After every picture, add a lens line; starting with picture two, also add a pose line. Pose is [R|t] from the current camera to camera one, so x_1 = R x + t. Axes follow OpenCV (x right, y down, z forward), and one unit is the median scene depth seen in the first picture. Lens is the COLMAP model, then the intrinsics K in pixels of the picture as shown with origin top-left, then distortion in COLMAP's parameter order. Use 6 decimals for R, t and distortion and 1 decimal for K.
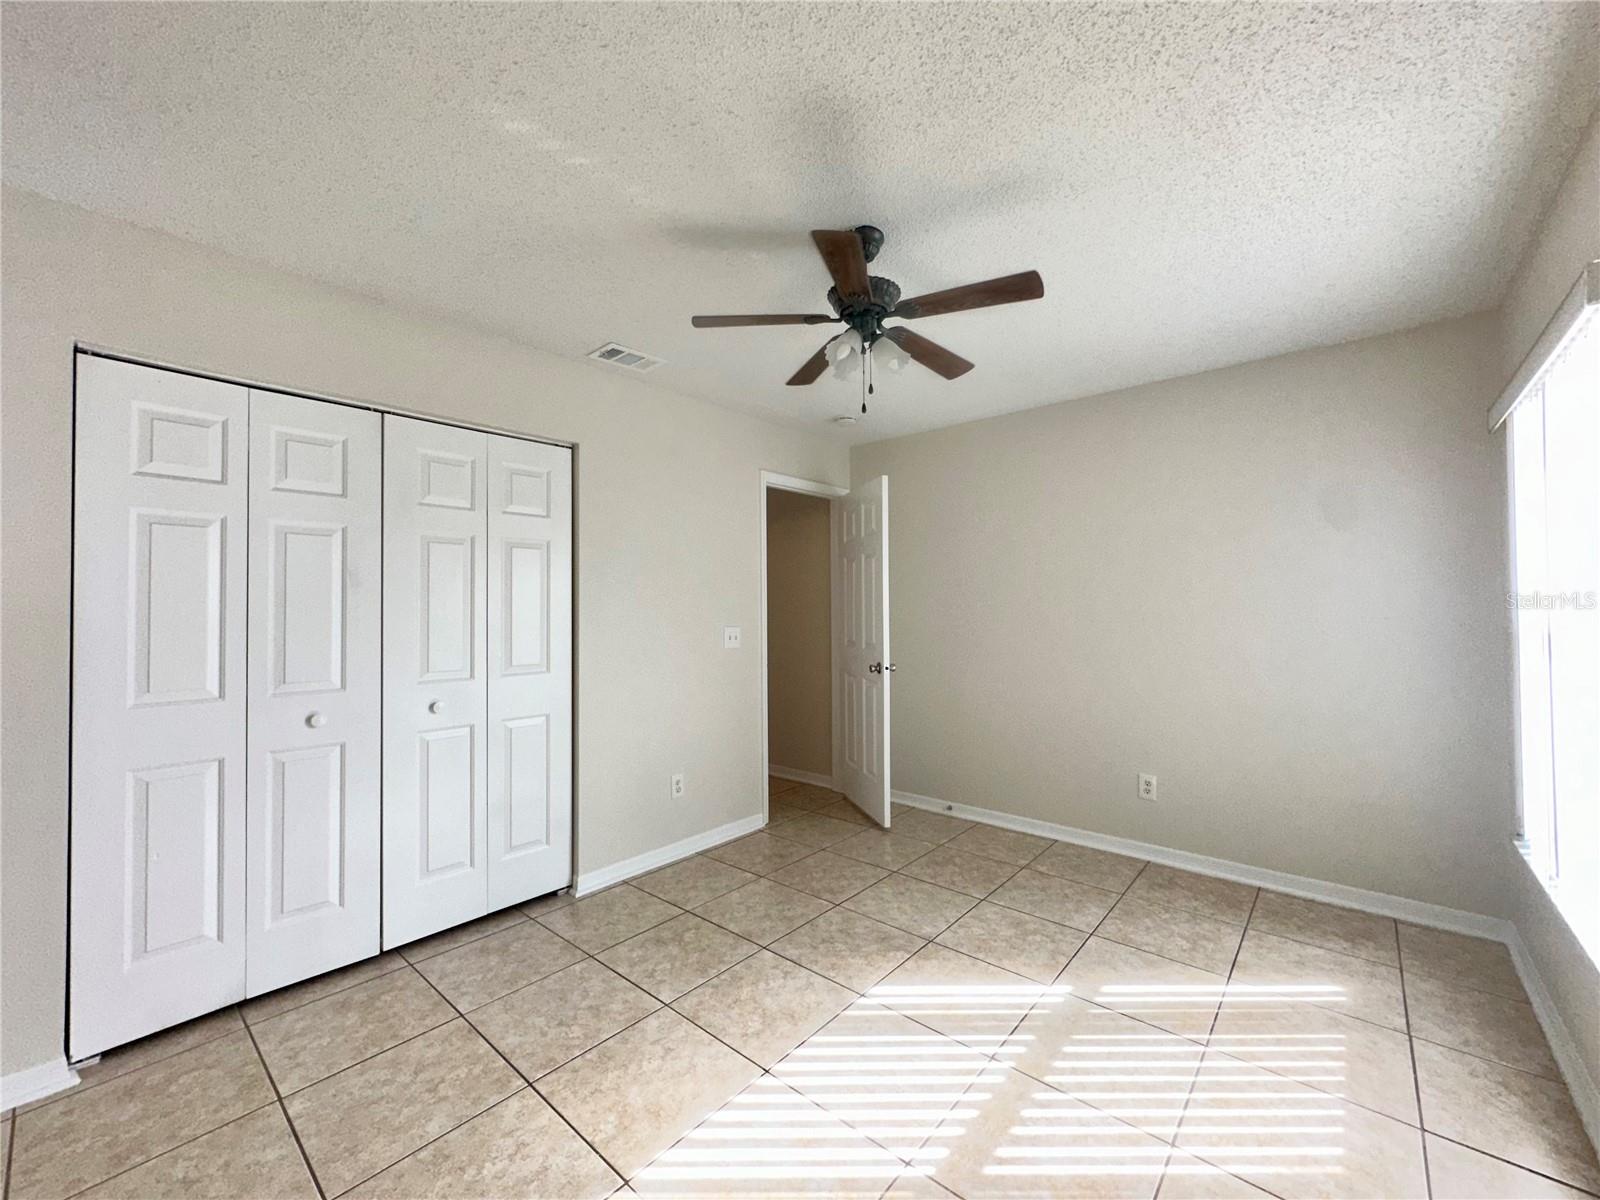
lens RADIAL K [[638.0, 0, 805.0], [0, 638.0, 599.0], [0, 0, 1]] dist [-0.003229, 0.000082]
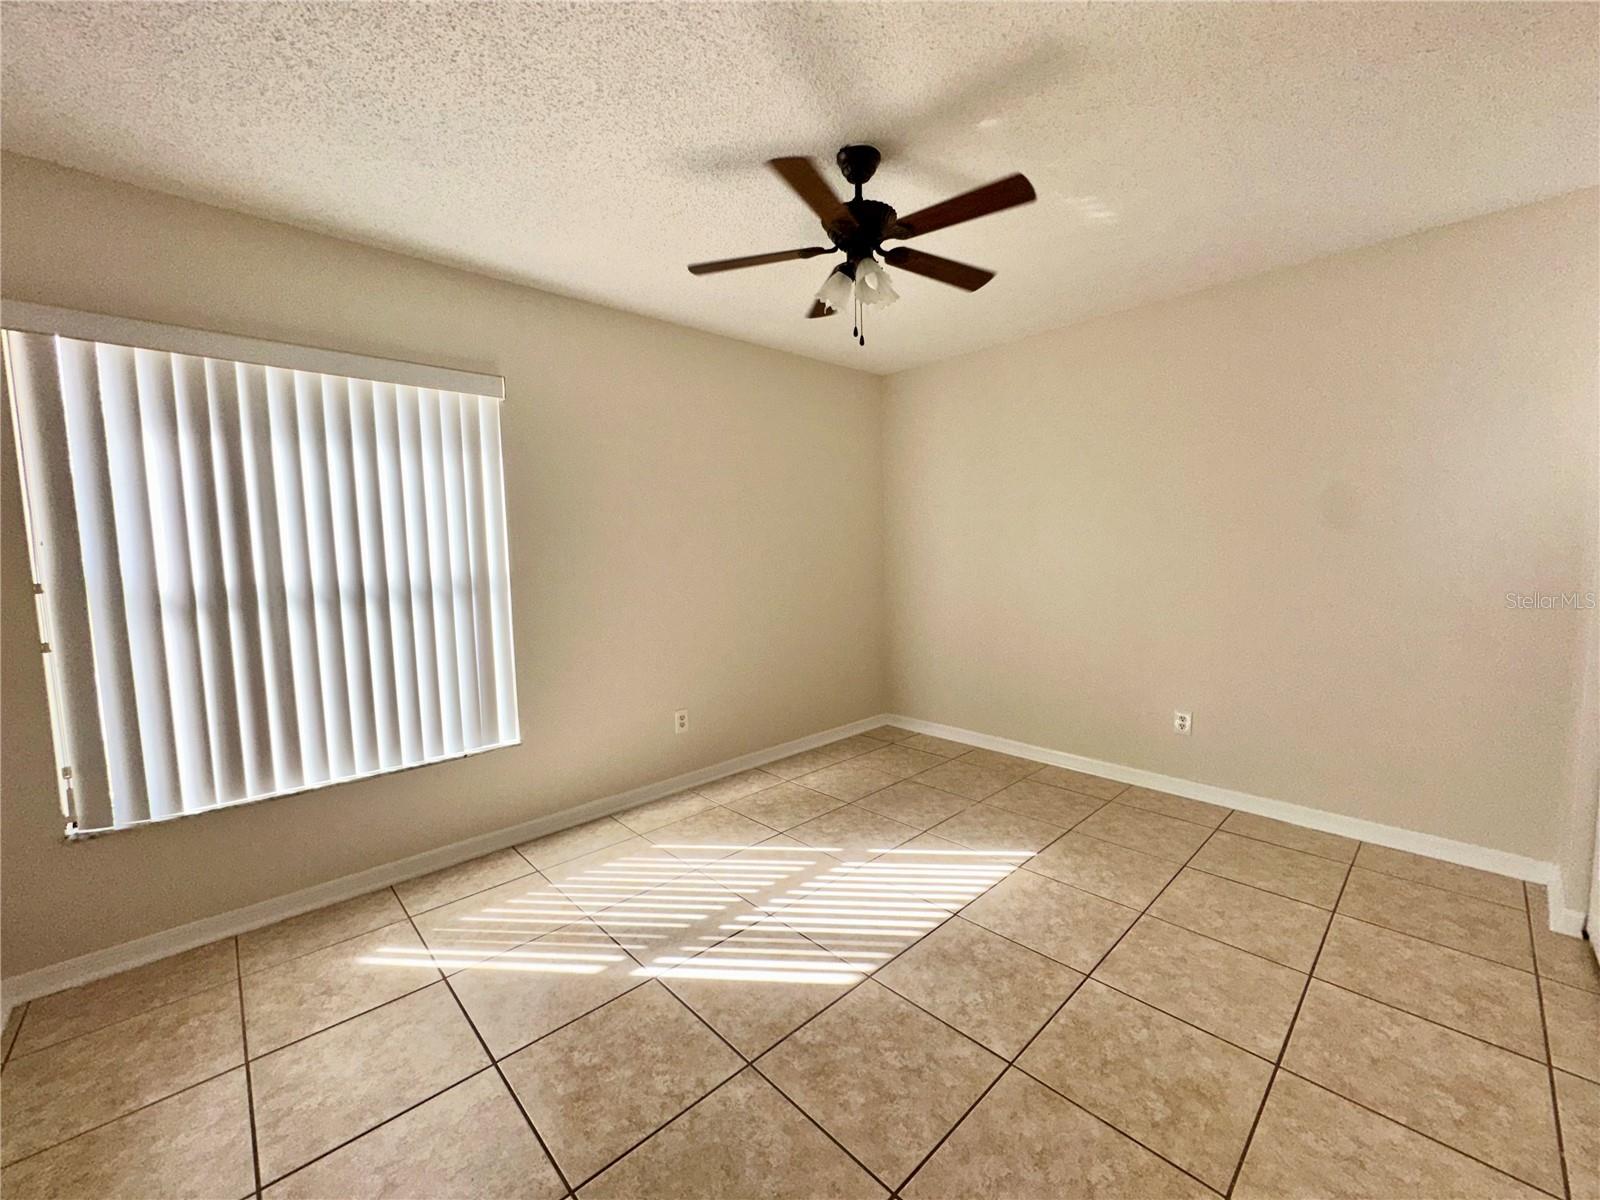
lens RADIAL K [[638.0, 0, 805.0], [0, 638.0, 599.0], [0, 0, 1]] dist [-0.003229, 0.000082]
pose [[-0.994789, 0.019092, 0.100156, 0.086862], [0.026120, 0.997251, 0.069342, 0.031732], [-0.098557, 0.071597, -0.992552, 2.021451]]
